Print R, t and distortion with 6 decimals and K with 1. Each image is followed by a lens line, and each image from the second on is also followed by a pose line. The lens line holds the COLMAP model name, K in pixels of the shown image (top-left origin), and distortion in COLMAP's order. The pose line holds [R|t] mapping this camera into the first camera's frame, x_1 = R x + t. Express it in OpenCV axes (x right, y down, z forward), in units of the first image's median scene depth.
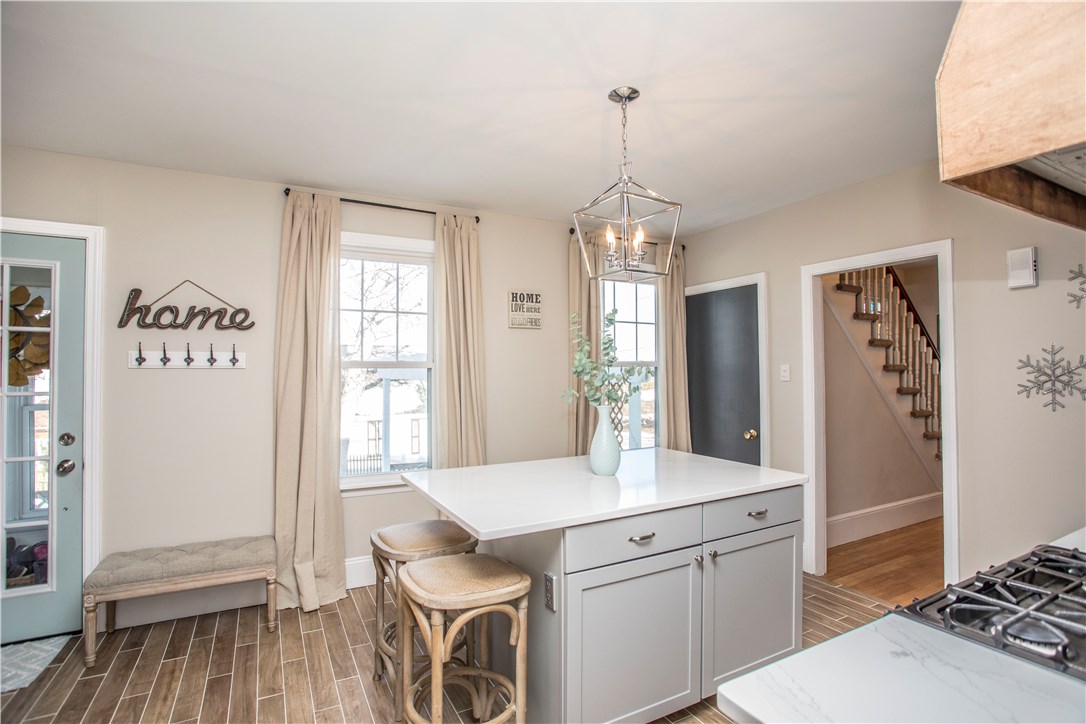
lens RADIAL K [[525.4, 0, 545.1], [0, 525.4, 363.4], [0, 0, 1]] dist [-0.021234, 0.000772]
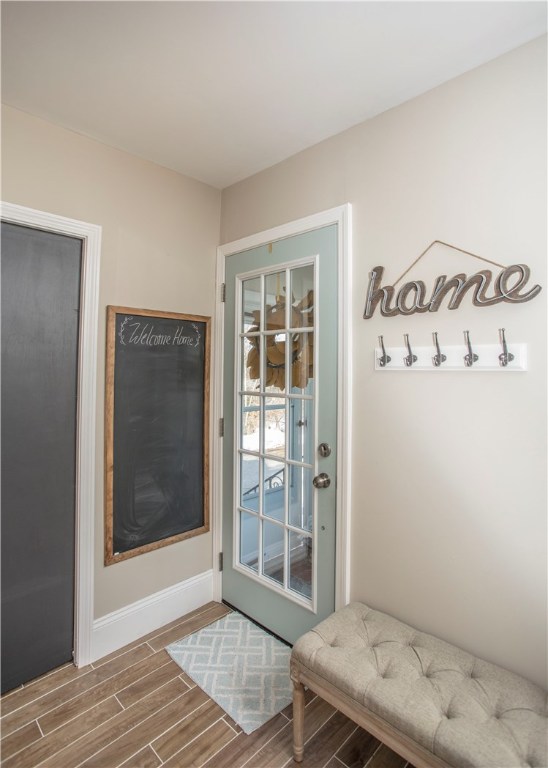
lens RADIAL K [[391.4, 0, 276.6], [0, 391.4, 347.9], [0, 0, 1]] dist [-0.045020, -0.000208]
pose [[0.303094, -0.039271, -0.952151, -0.282765], [0.016815, 0.999215, -0.035860, -0.005527], [0.952812, -0.005141, 0.303516, 0.662202]]
